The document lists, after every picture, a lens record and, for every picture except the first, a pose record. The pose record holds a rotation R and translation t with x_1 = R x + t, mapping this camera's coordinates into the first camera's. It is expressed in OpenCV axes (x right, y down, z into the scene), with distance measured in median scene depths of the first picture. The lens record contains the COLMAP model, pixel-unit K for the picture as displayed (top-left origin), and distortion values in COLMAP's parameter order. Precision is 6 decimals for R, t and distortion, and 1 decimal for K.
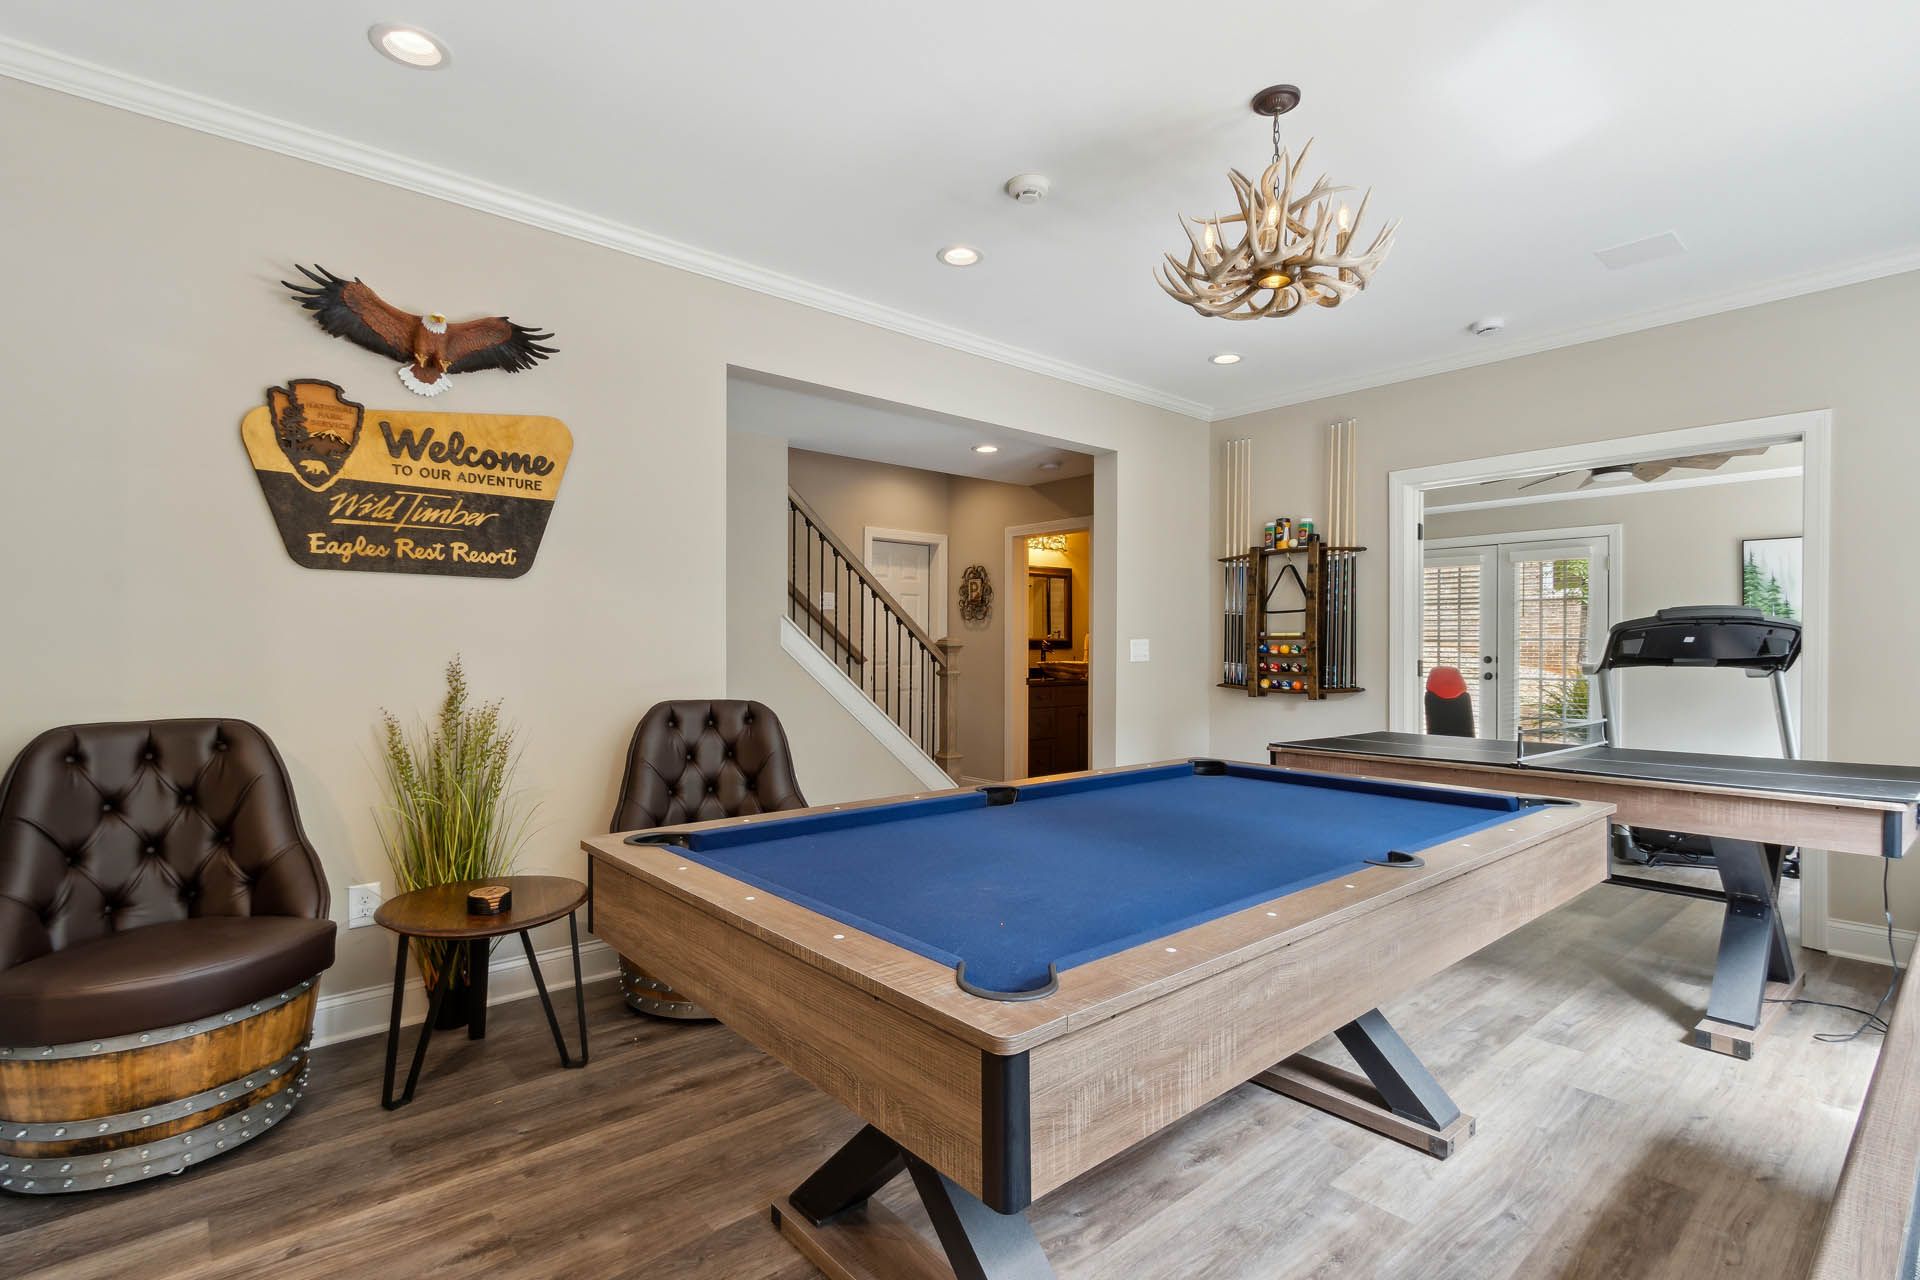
lens RADIAL K [[903.5, 0, 943.9], [0, 903.5, 644.6], [0, 0, 1]] dist [0.007425, -0.002503]
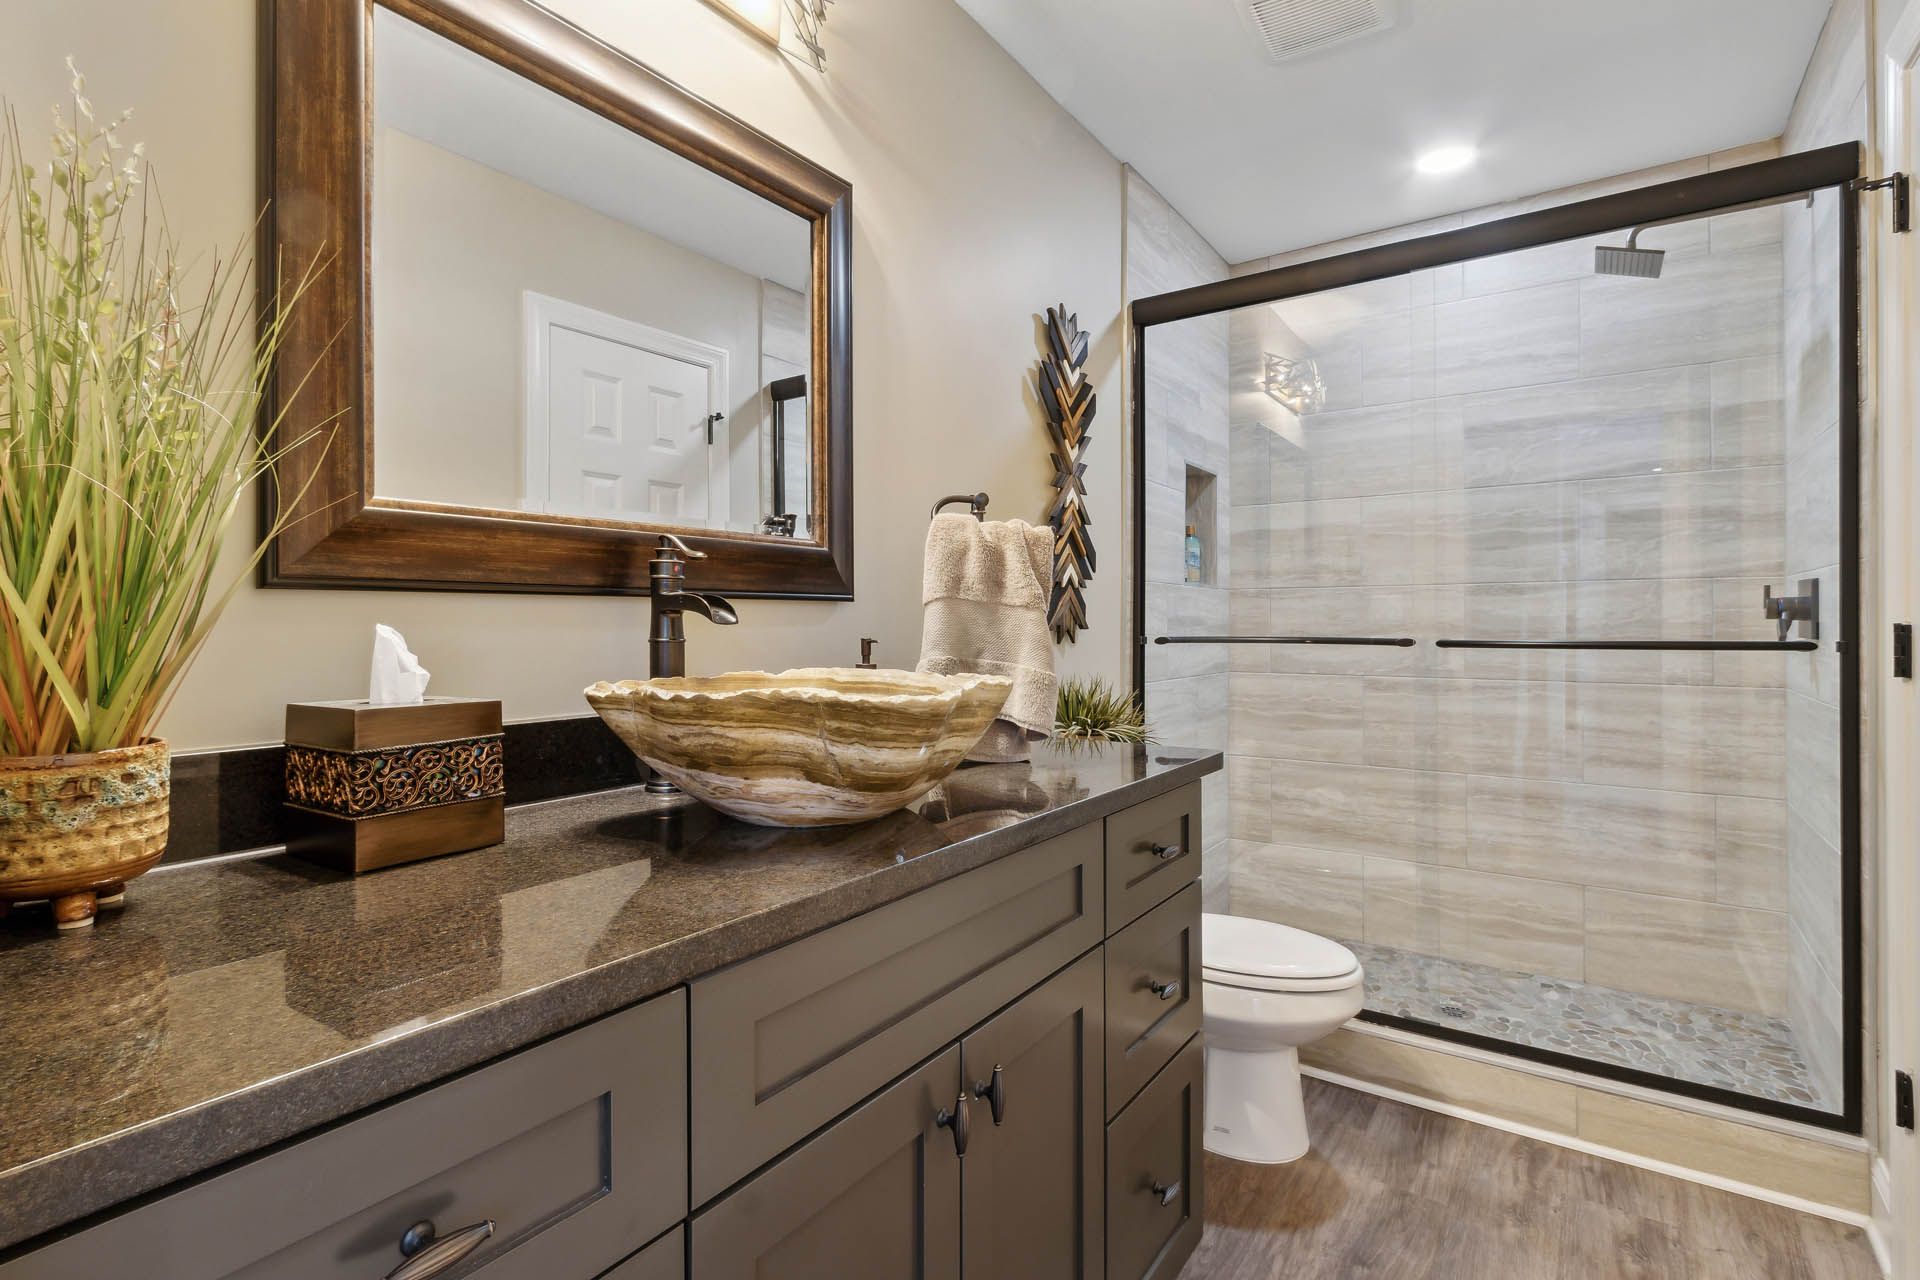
lens RADIAL K [[903.5, 0, 952.0], [0, 903.5, 626.8], [0, 0, 1]] dist [0.007425, -0.002503]
pose [[0.969004, -0.004990, 0.246993, 0.183443], [0.003293, 0.999968, 0.007283, 0.014682], [-0.247022, -0.006244, 0.968990, 1.295806]]
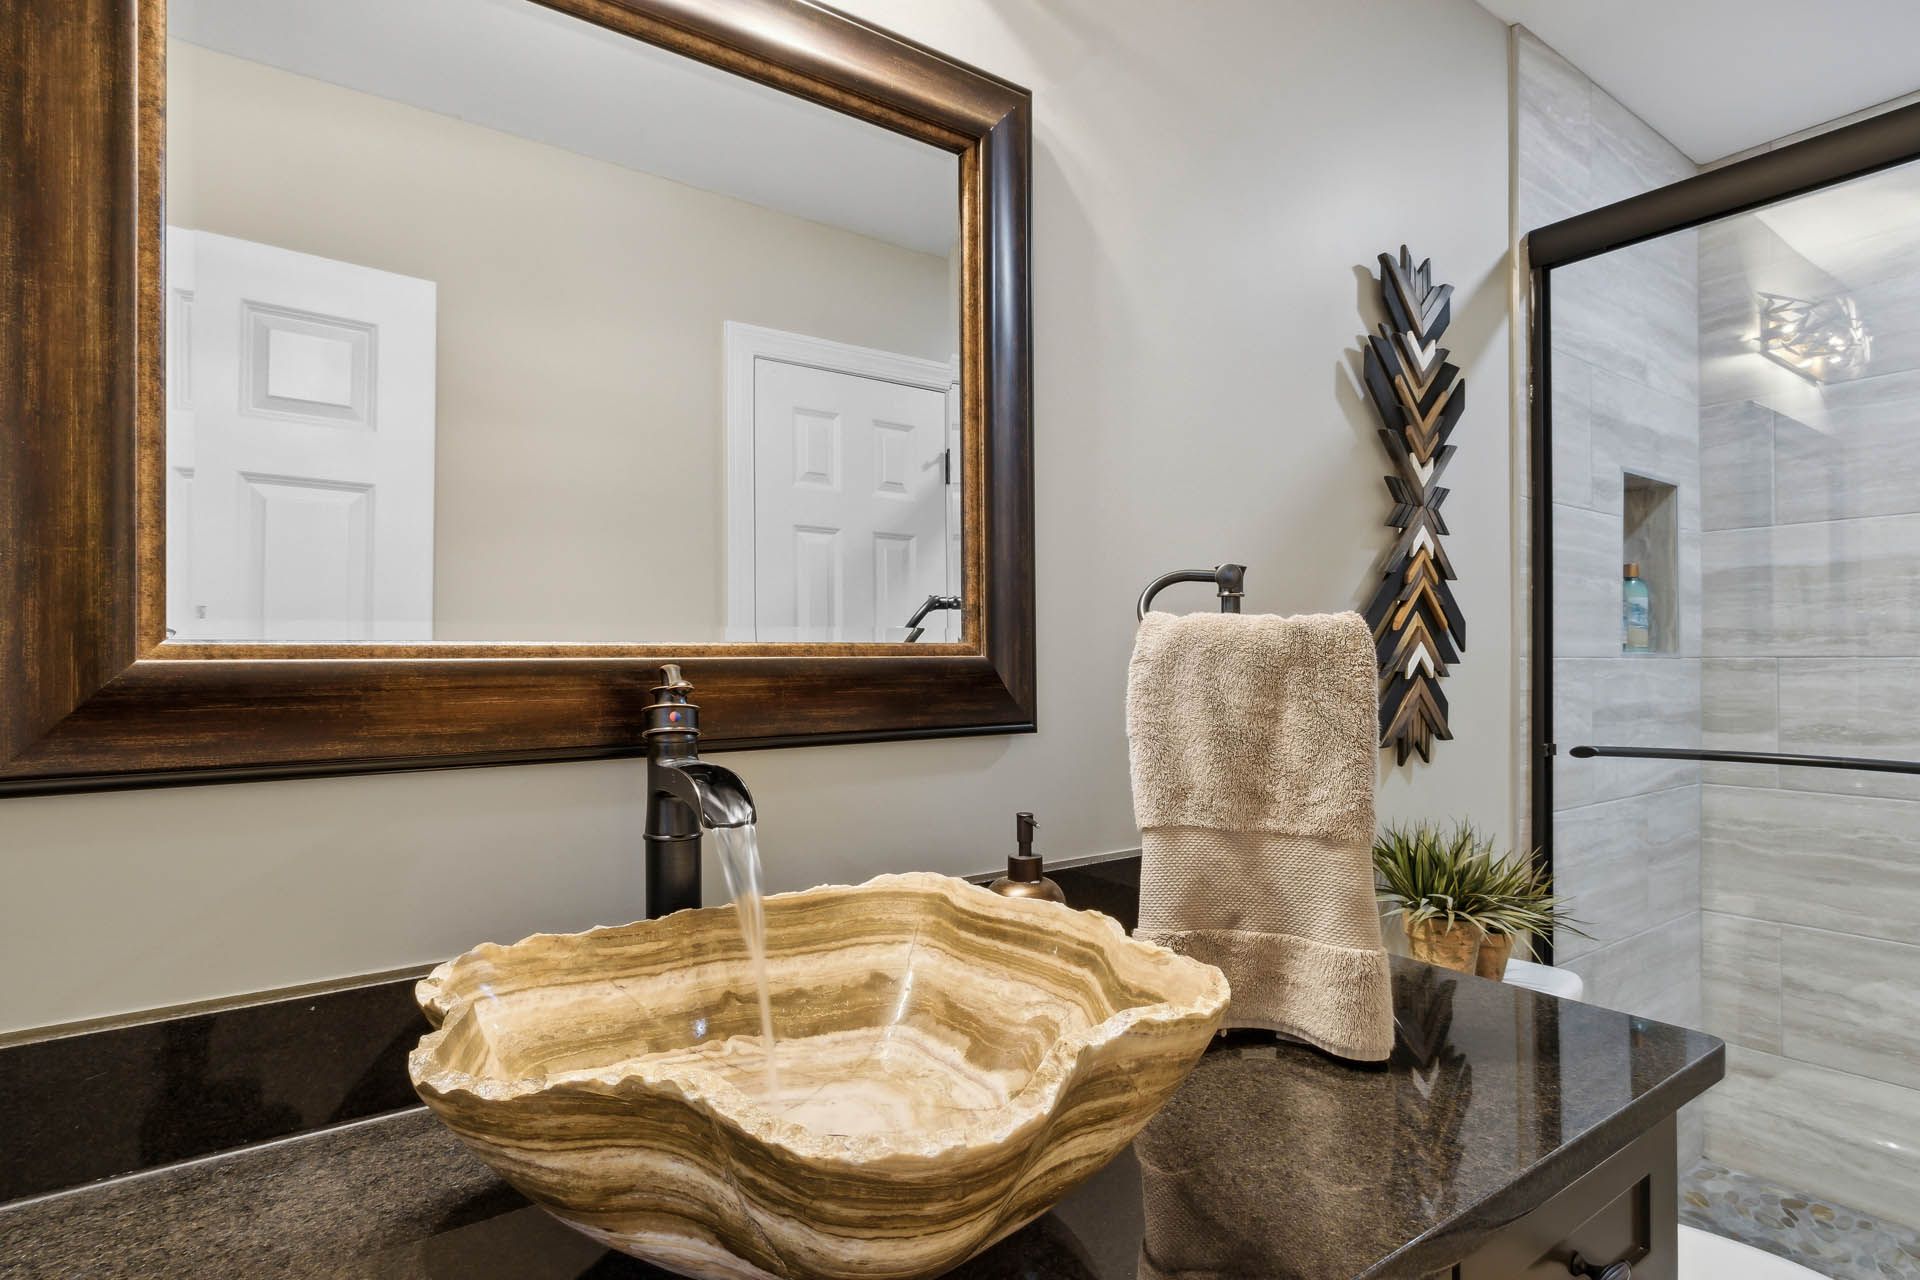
lens RADIAL K [[972.8, 0, 967.9], [0, 972.8, 648.7], [0, 0, 1]] dist [0.005120, -0.002813]
pose [[0.996532, -0.004511, -0.083094, 0.230603], [0.004036, 0.999975, -0.005876, -0.009388], [0.083118, 0.005520, 0.996524, 1.388574]]
